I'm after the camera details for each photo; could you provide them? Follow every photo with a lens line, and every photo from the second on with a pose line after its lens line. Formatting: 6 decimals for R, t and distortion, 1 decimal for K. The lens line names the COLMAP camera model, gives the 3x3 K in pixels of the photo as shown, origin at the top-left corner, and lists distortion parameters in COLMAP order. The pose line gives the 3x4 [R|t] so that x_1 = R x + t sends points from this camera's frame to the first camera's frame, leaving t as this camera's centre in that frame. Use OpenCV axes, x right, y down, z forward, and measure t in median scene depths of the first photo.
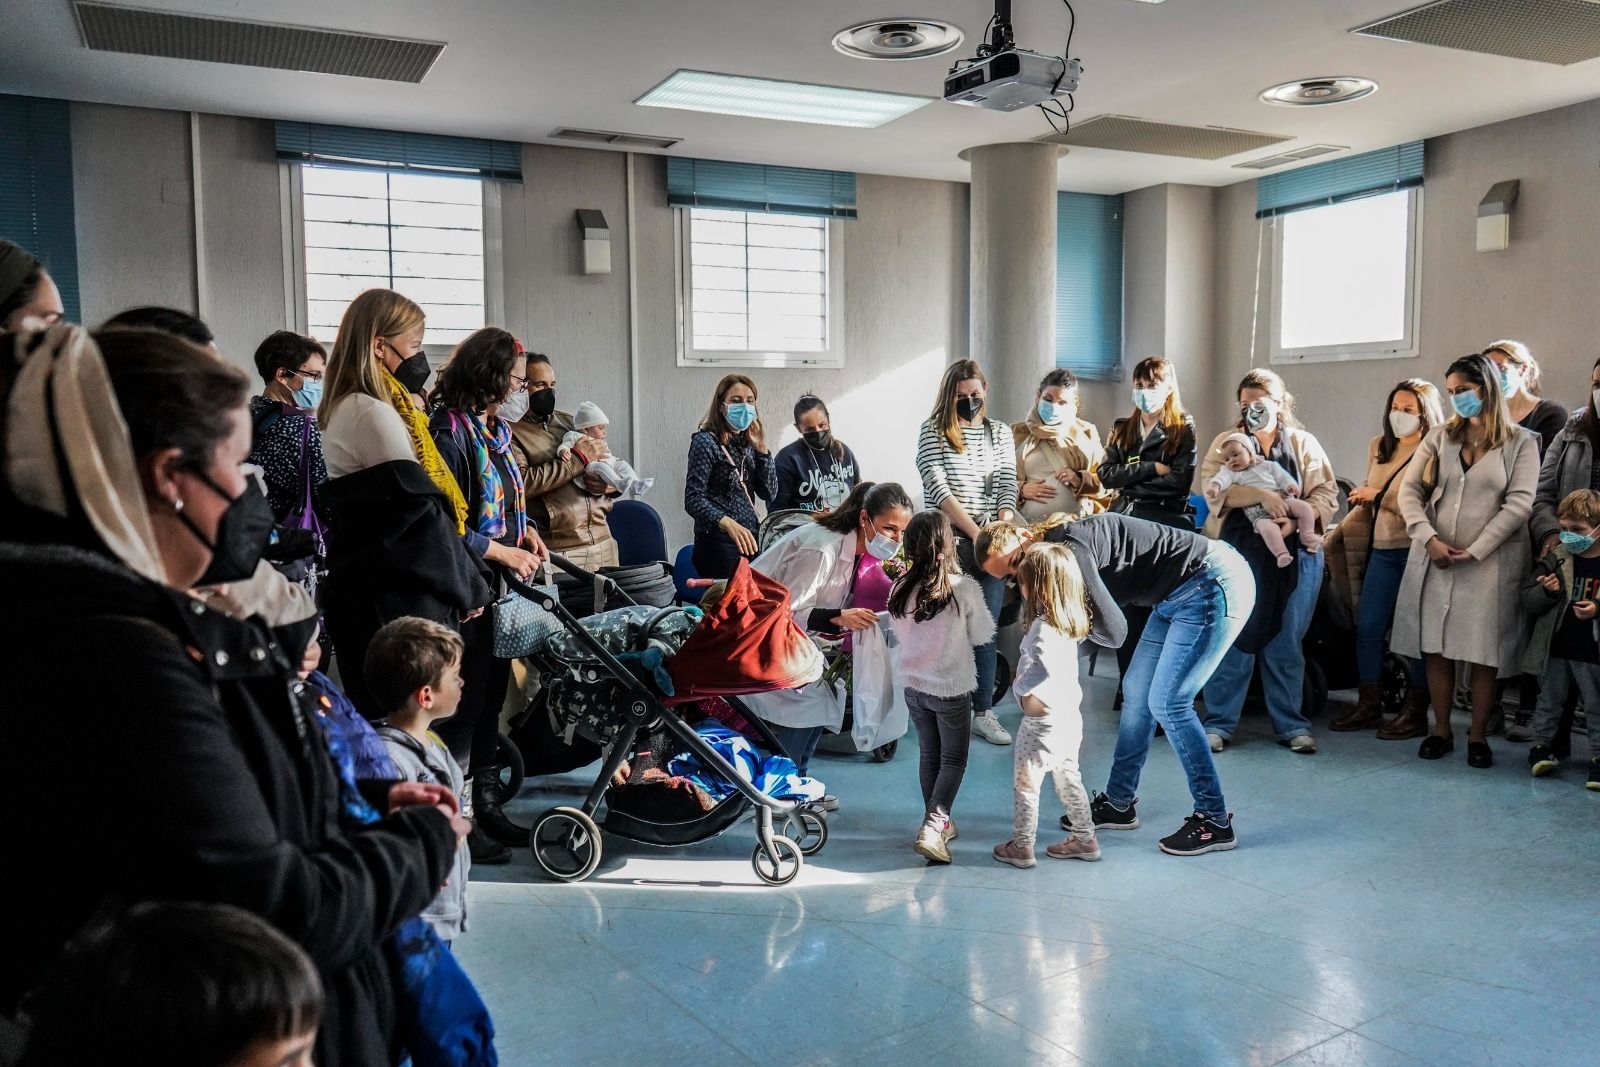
lens RADIAL K [[1301.0, 0, 785.0], [0, 1301.0, 554.0], [0, 0, 1]] dist [-0.022725, 0.027097]
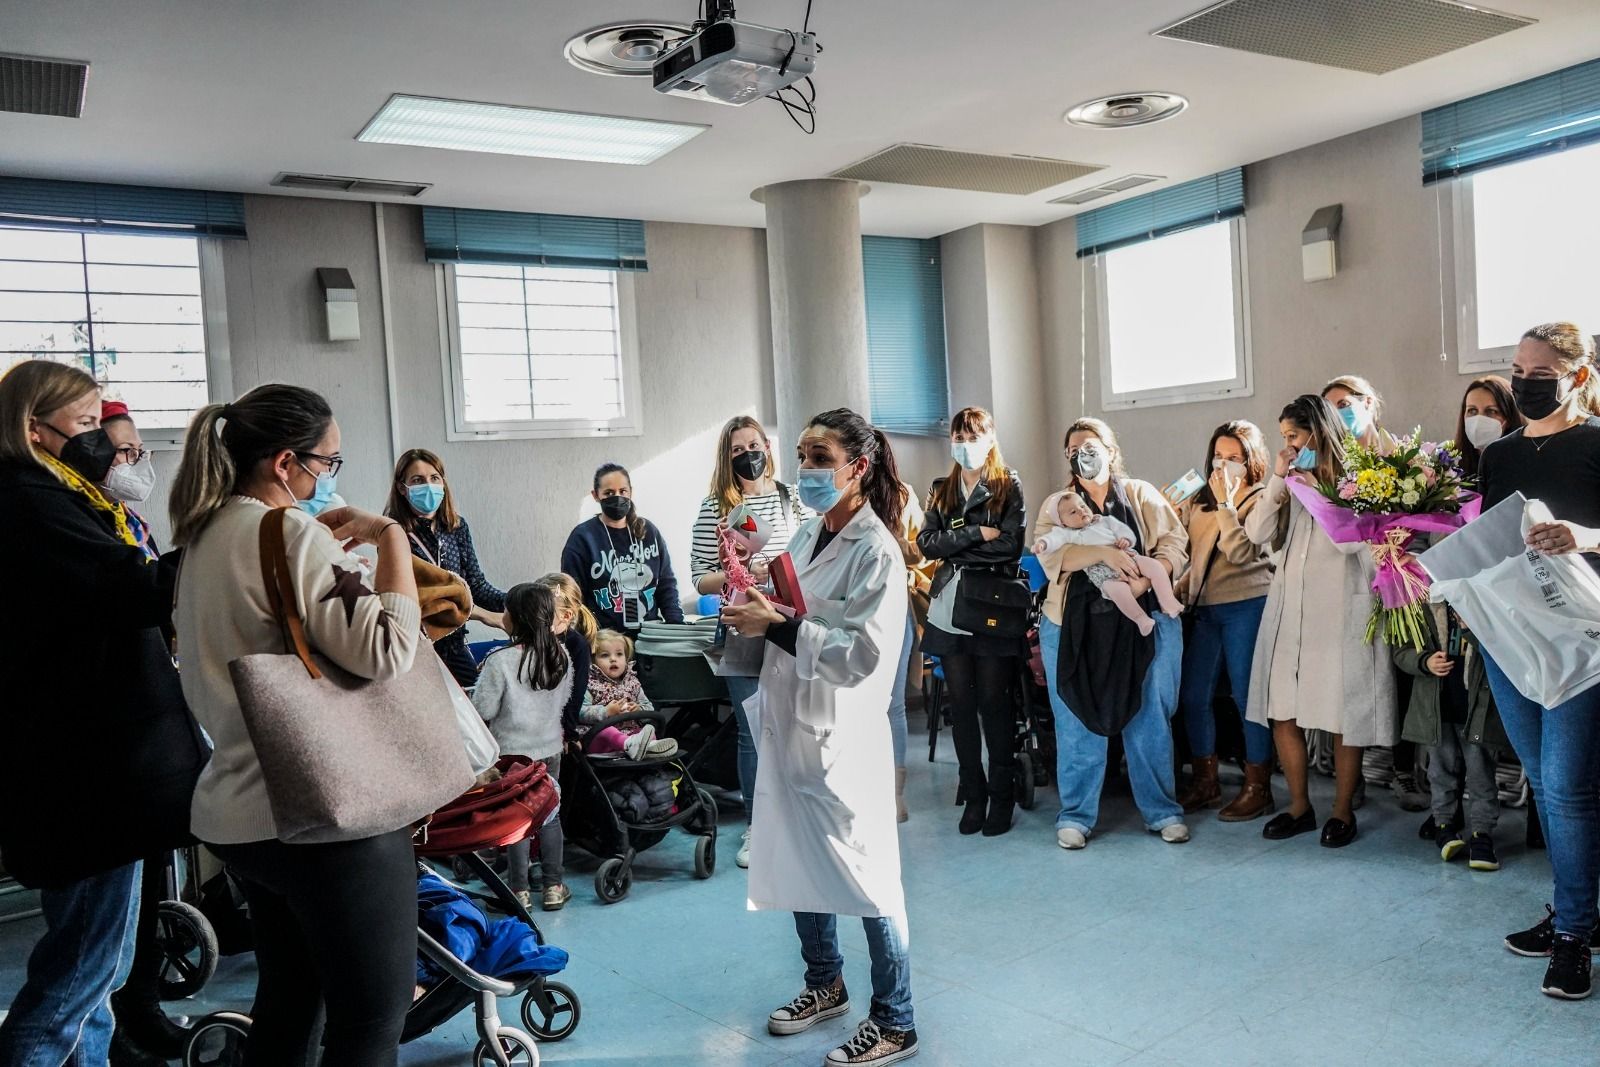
lens RADIAL K [[1295.4, 0, 795.5], [0, 1295.4, 556.4], [0, 0, 1]] dist [-0.029315, 0.032698]
pose [[0.993135, -0.053624, 0.103962, 0.061704], [0.058830, 0.997129, -0.047674, -0.012443], [-0.101107, 0.053463, 0.993438, 0.122334]]
